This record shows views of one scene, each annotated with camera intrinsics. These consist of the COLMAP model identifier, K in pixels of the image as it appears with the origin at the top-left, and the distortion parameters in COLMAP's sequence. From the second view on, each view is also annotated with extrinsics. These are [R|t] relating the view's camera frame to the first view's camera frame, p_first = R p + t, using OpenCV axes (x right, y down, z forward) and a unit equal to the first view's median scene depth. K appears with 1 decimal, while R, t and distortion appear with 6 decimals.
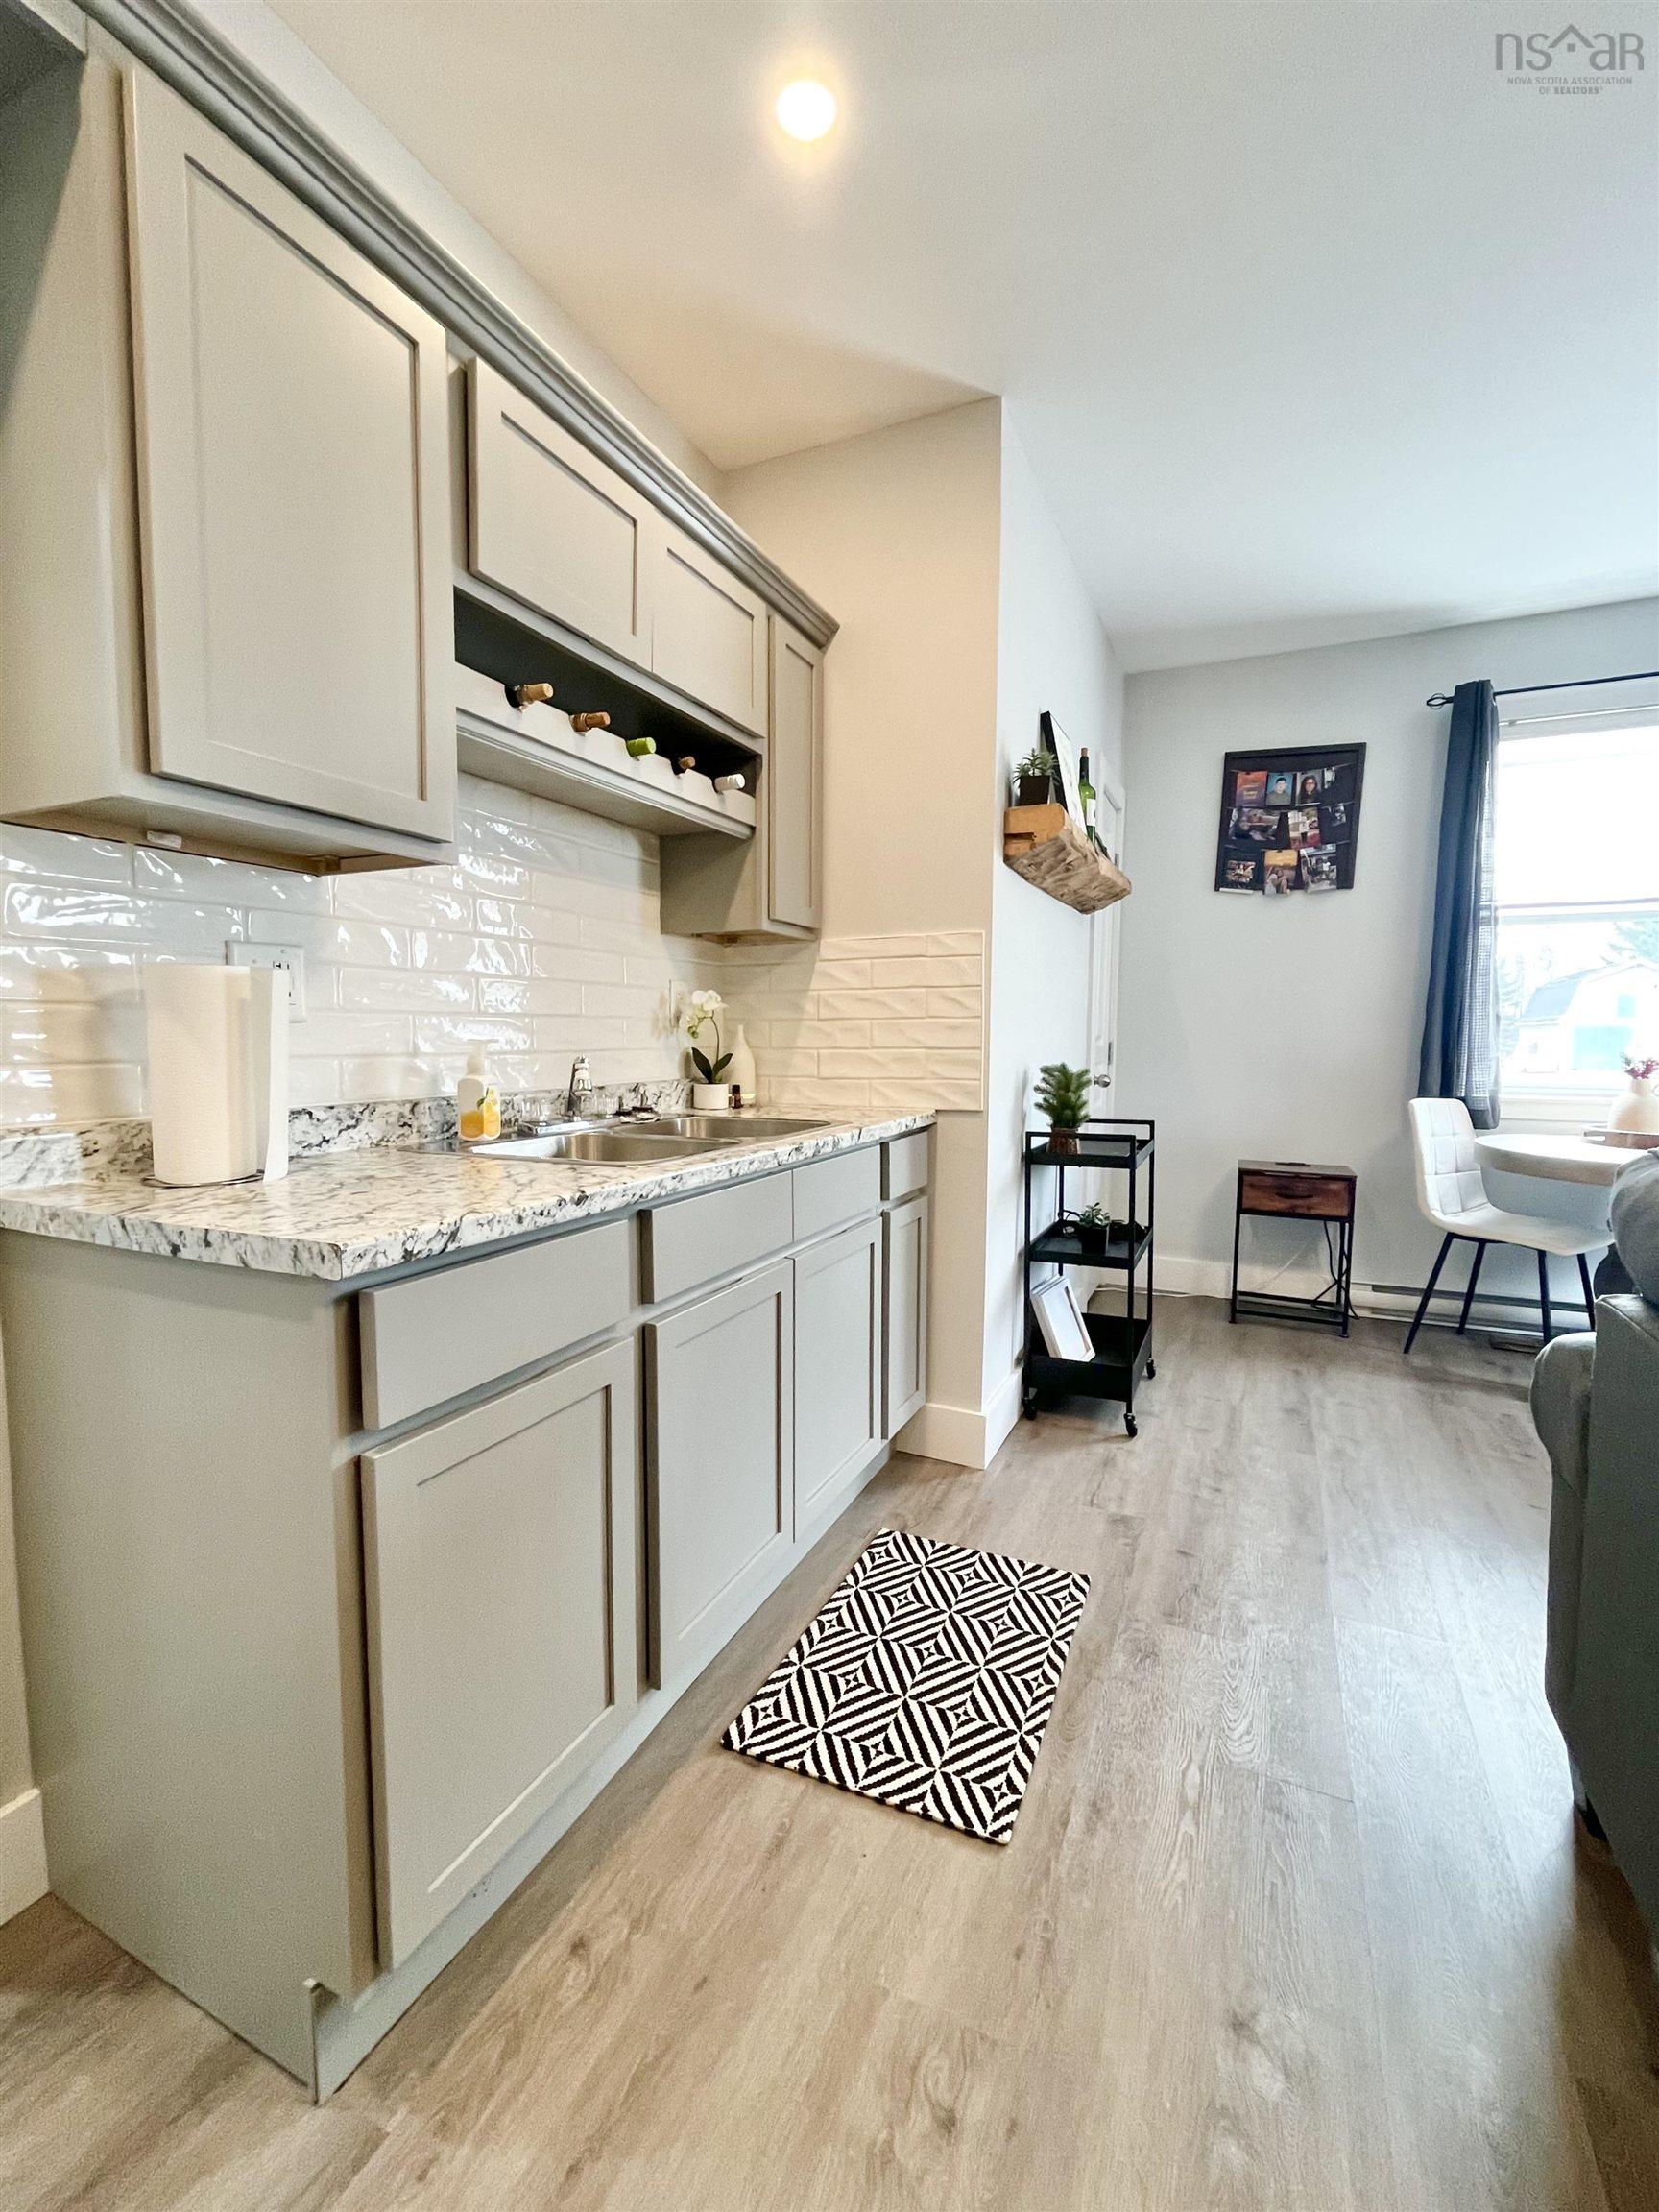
lens RADIAL K [[940.4, 0, 829.5], [0, 940.4, 1106.0], [0, 0, 1]] dist [-0.002588, -0.000083]
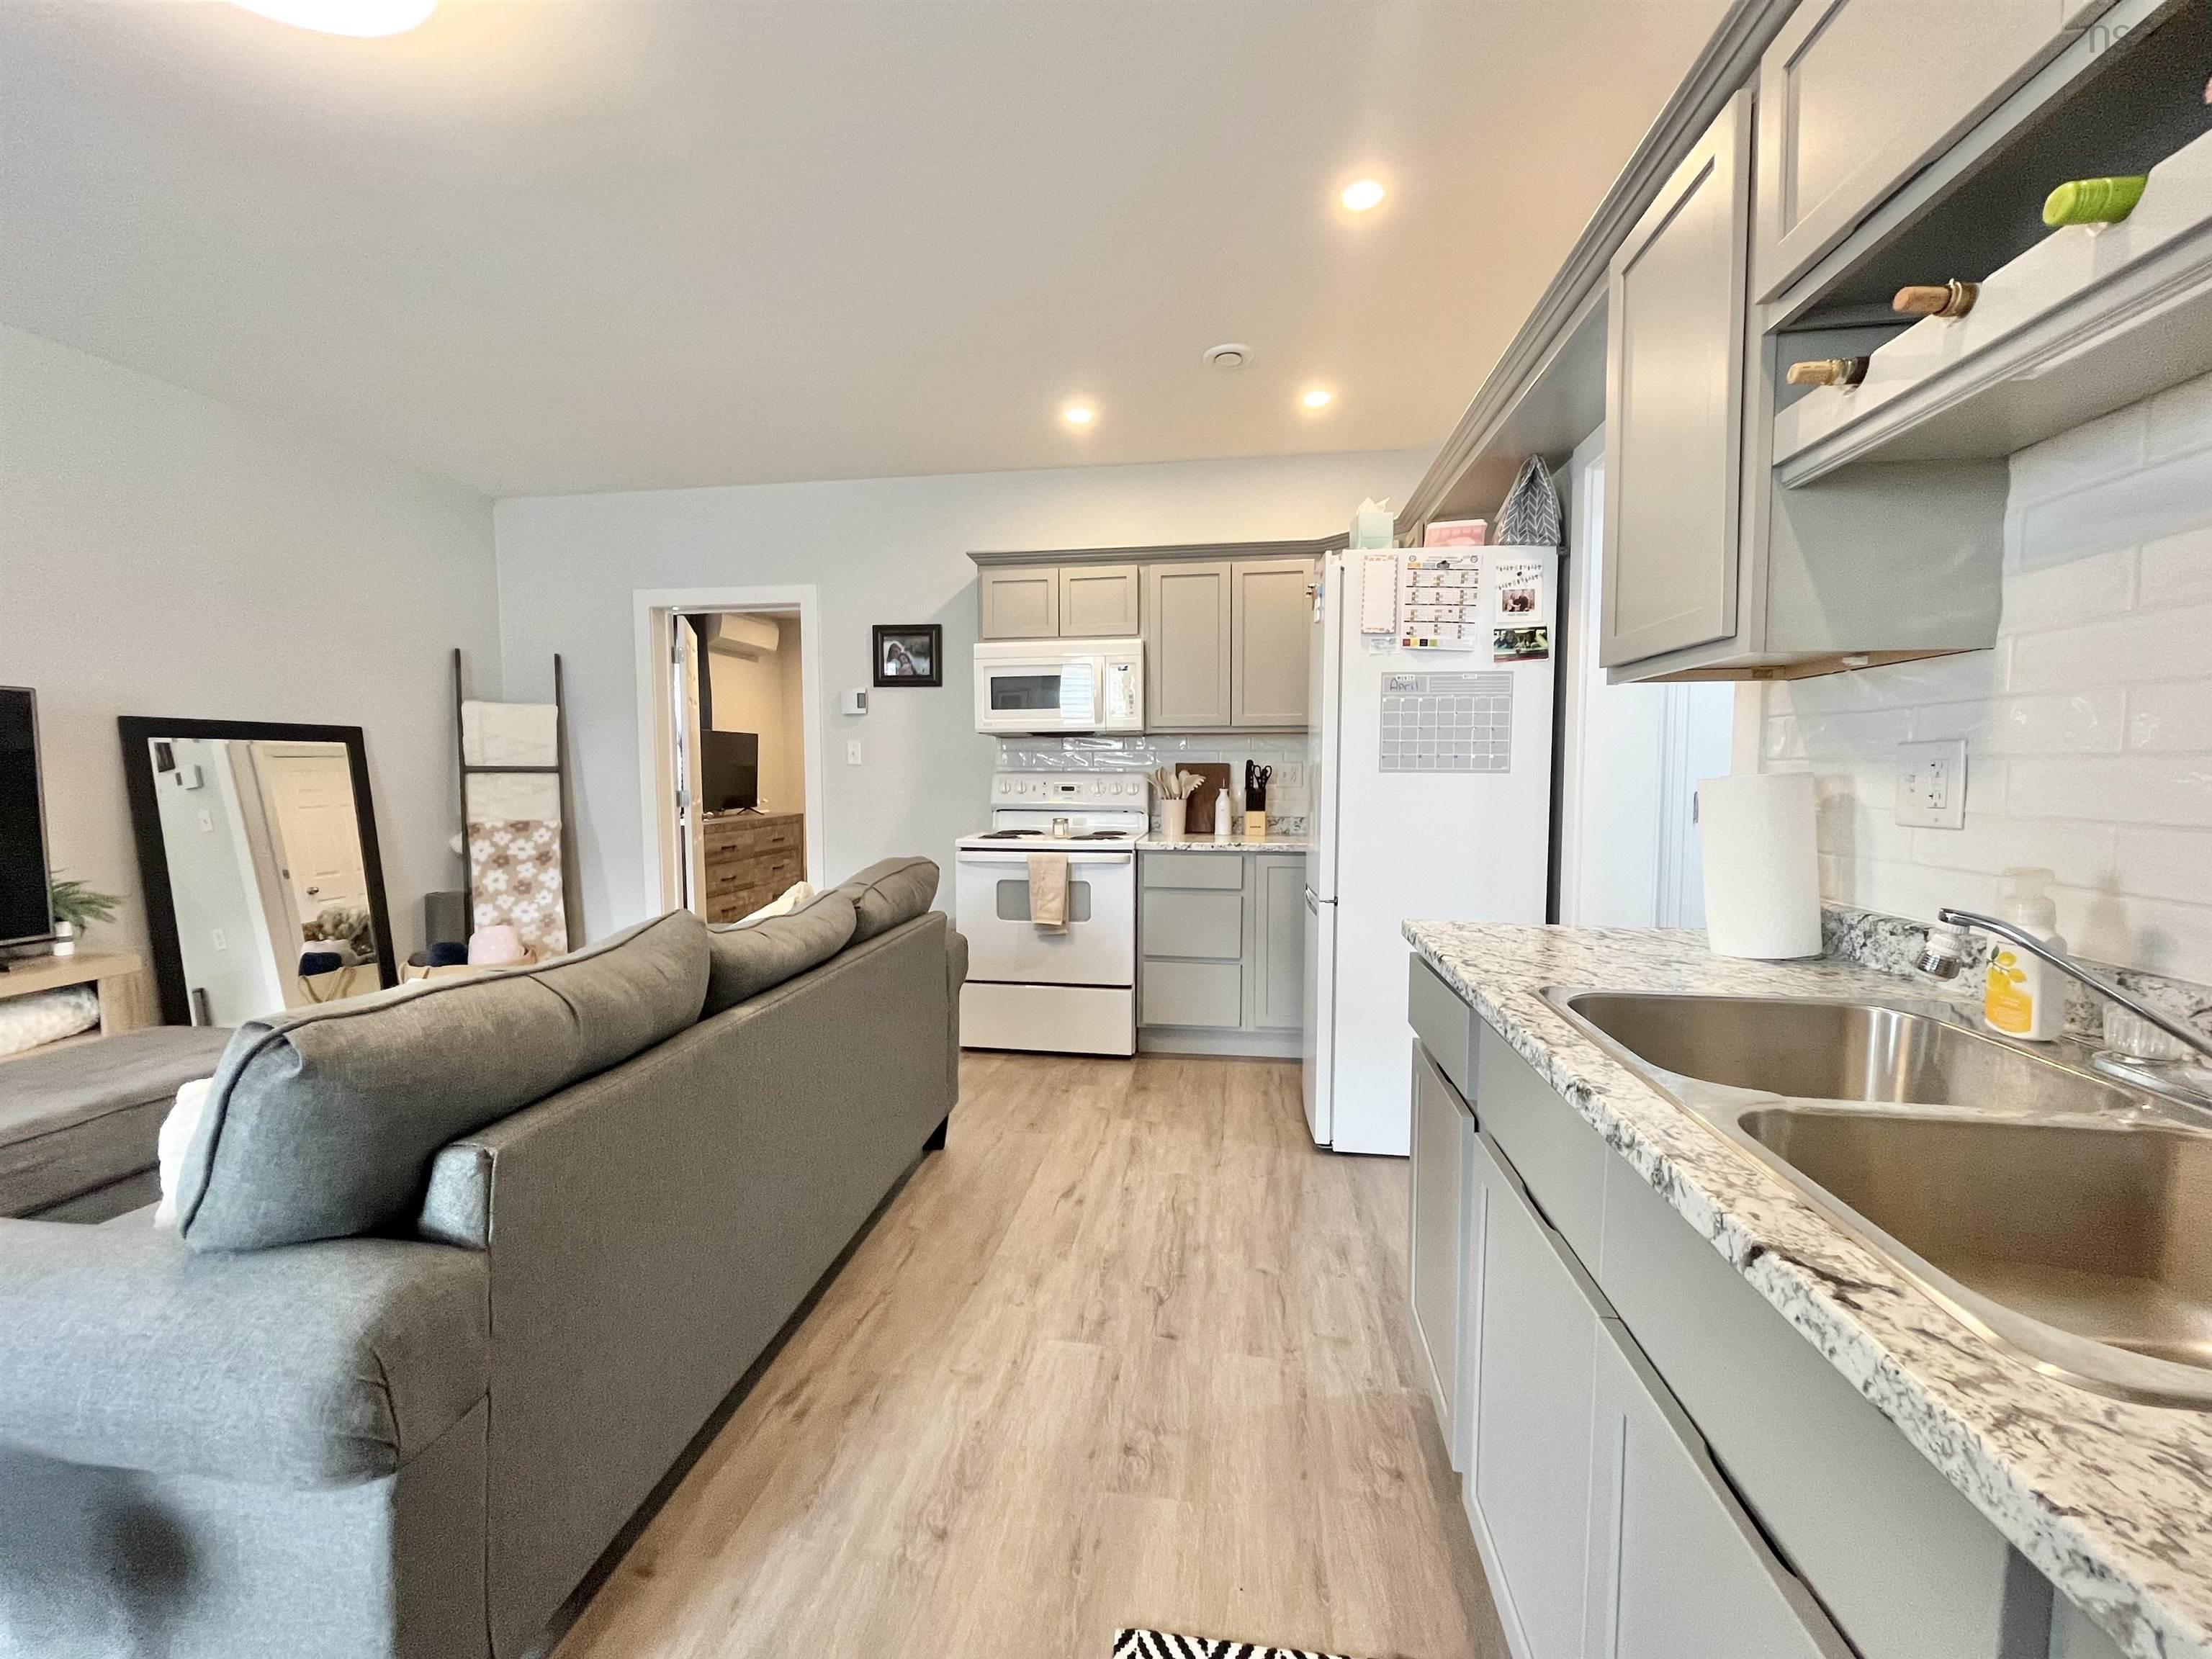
lens RADIAL K [[940.4, 0, 1106.0], [0, 940.4, 829.5], [0, 0, 1]] dist [-0.002588, -0.000083]
pose [[-0.956812, 0.011510, -0.290479, 0.547061], [-0.029089, 0.990410, 0.135062, -0.236824], [0.289248, 0.137679, -0.947301, 2.069660]]
